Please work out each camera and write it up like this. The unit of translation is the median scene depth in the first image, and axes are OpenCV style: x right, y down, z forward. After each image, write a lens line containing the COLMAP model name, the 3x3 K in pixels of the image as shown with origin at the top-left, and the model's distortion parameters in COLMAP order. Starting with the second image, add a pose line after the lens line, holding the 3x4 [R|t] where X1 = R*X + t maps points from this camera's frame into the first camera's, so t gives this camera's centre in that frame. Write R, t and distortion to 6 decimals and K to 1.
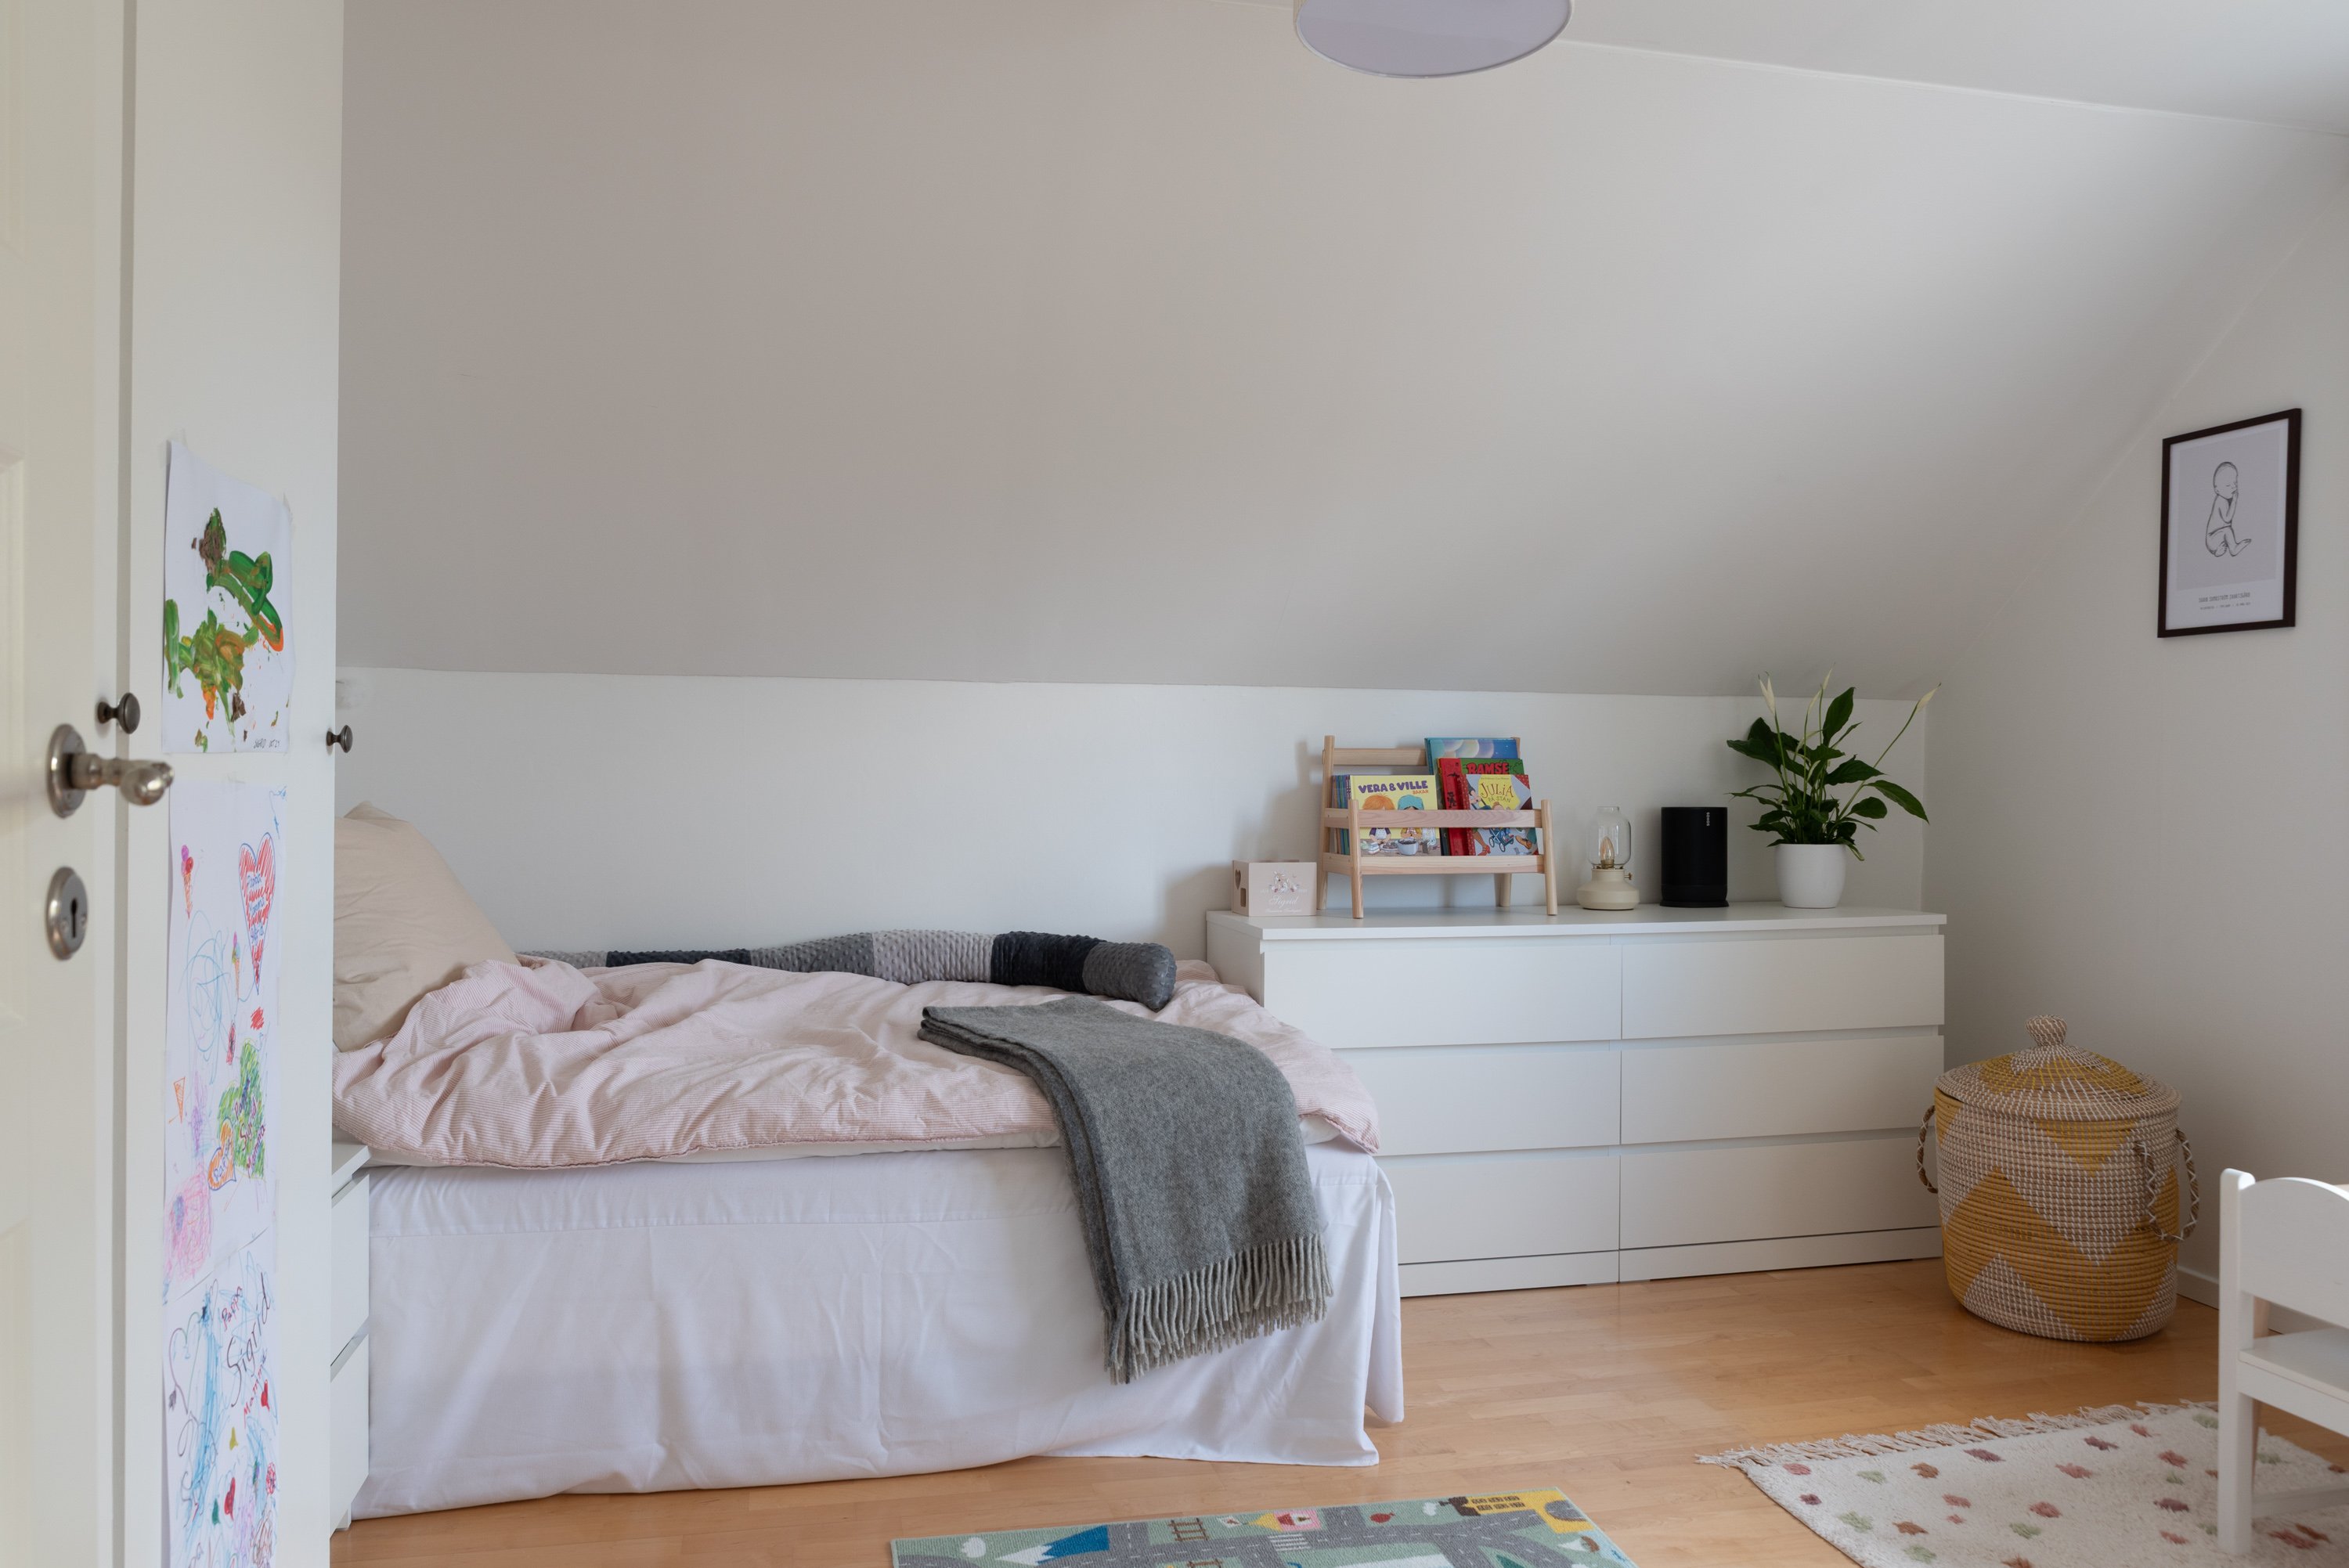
lens RADIAL K [[1674.1, 0, 1168.9], [0, 1674.1, 777.1], [0, 0, 1]] dist [0.004161, 0.002998]
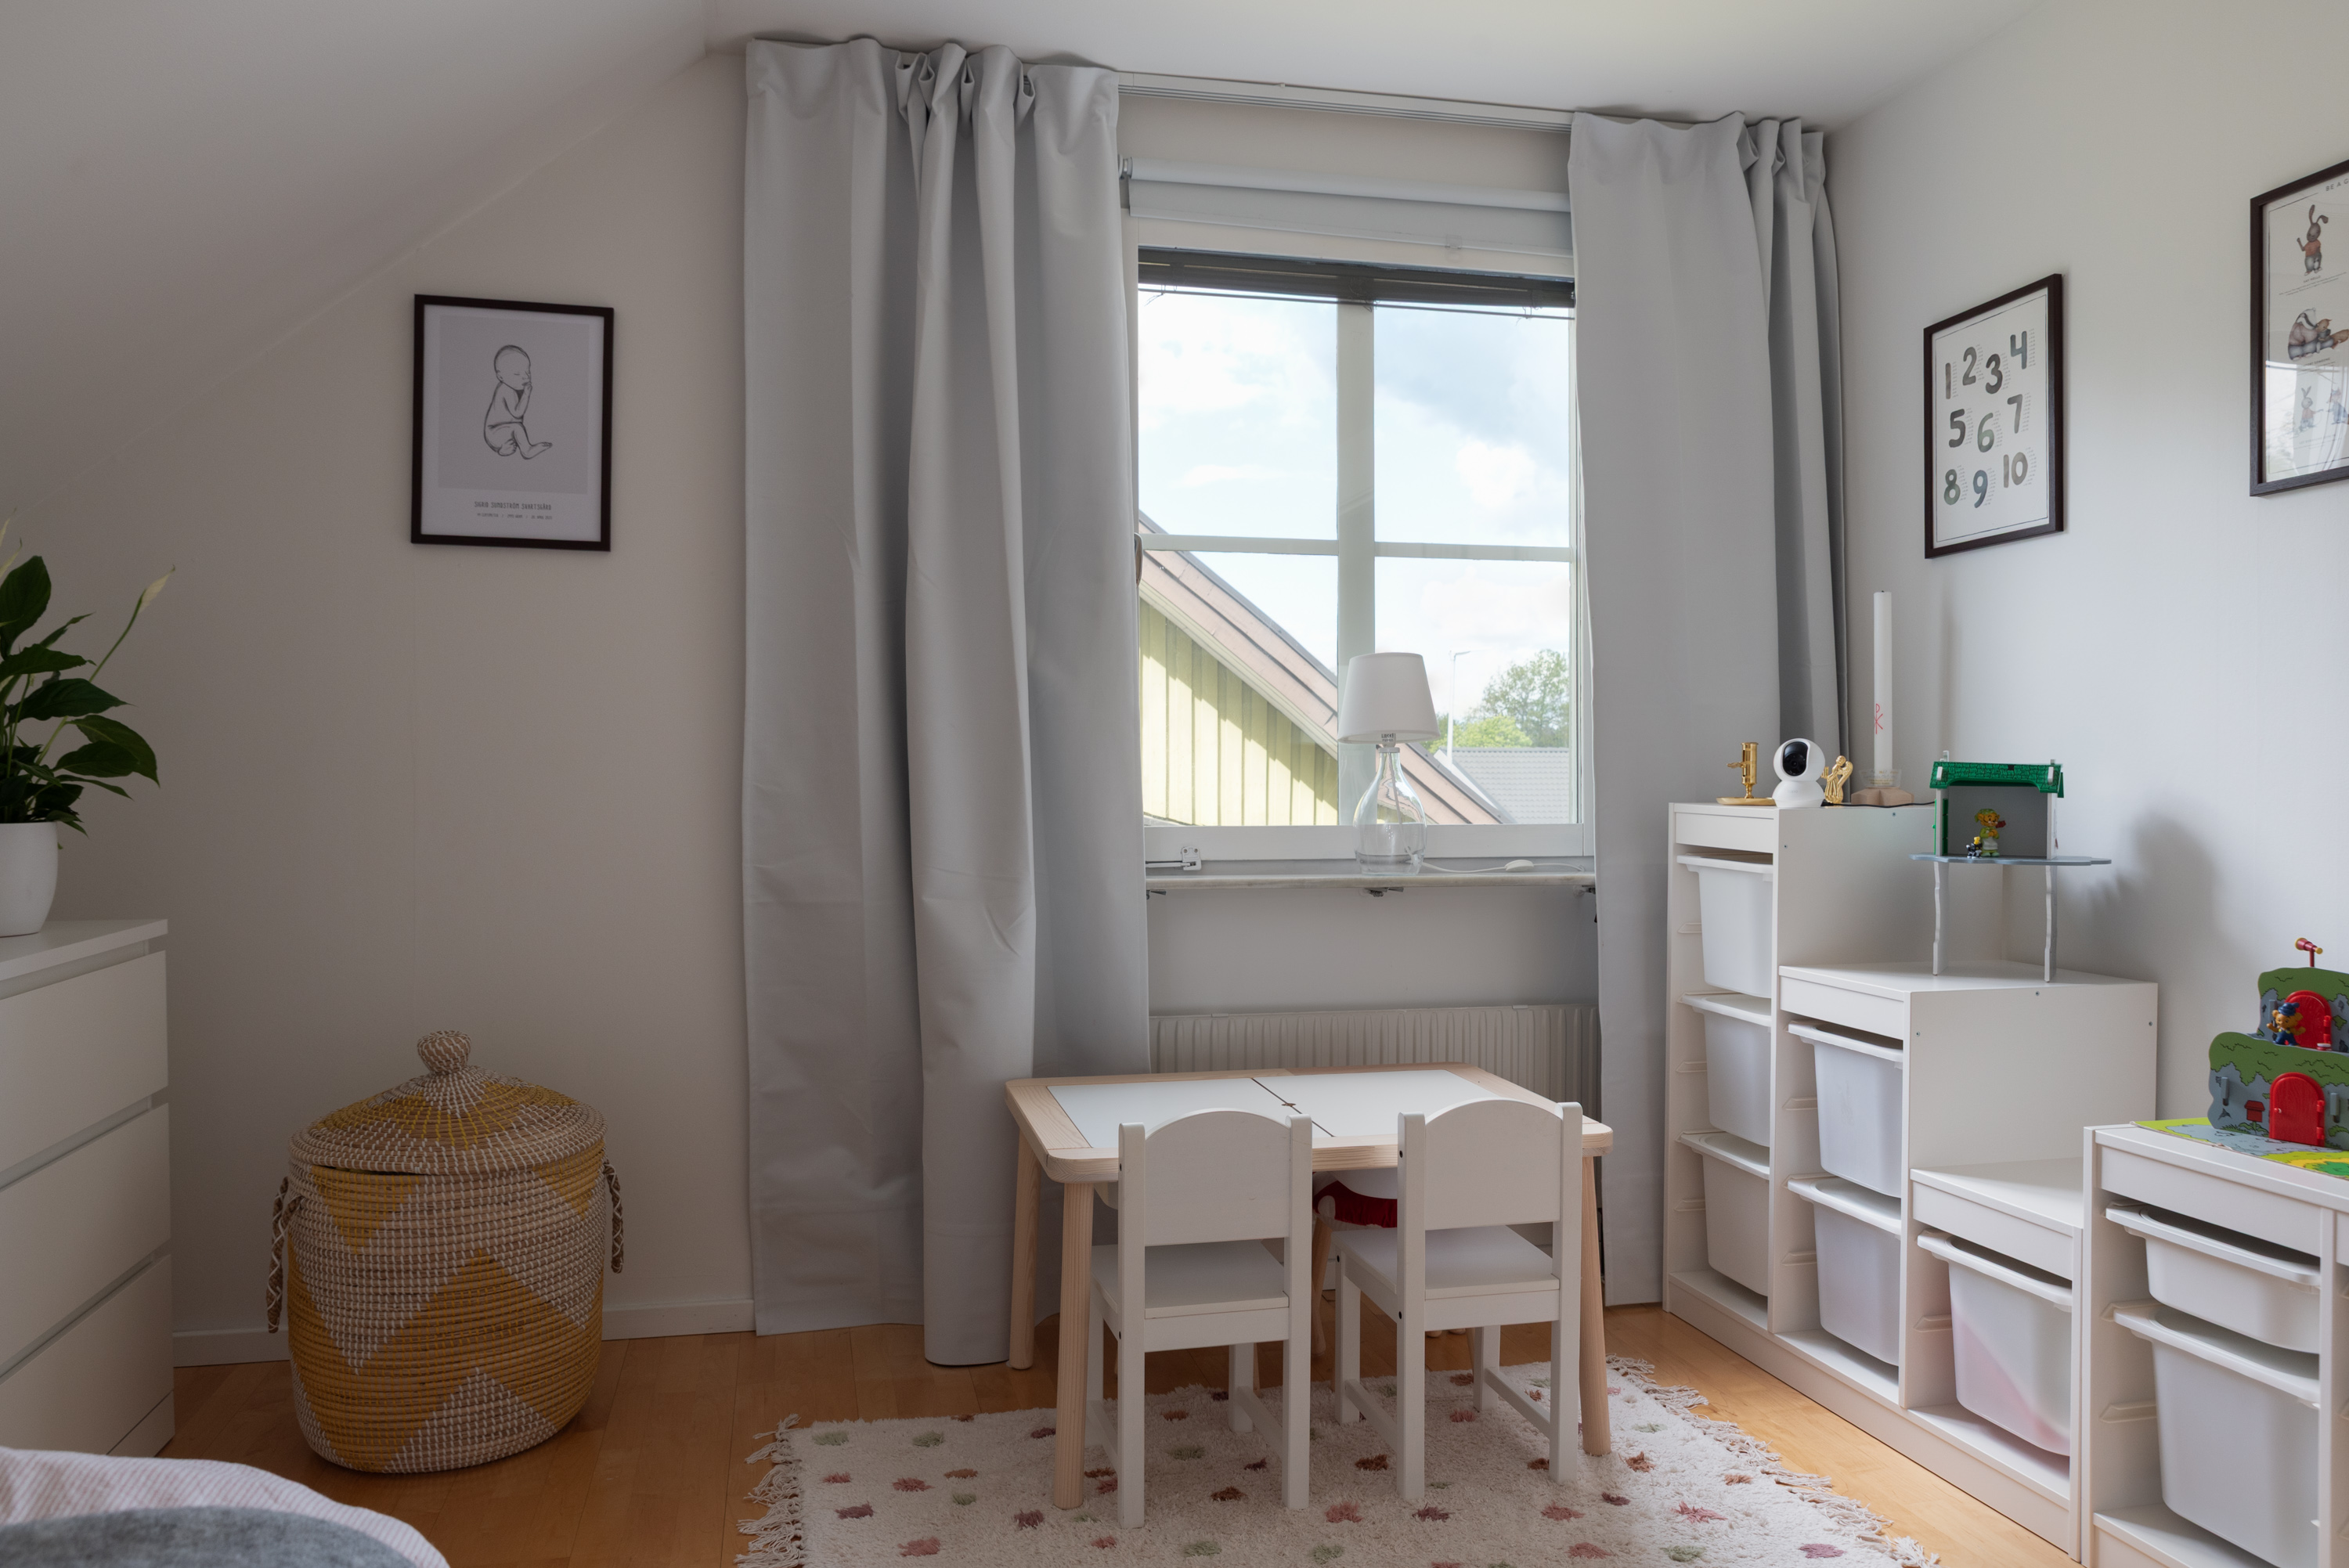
lens RADIAL K [[1674.1, 0, 1168.9], [0, 1674.1, 777.1], [0, 0, 1]] dist [0.004161, 0.002998]
pose [[0.023048, -0.012148, 0.999661, -0.208890], [0.000452, 0.999926, 0.012141, 0.019389], [-0.999734, 0.000172, 0.023052, 0.652796]]
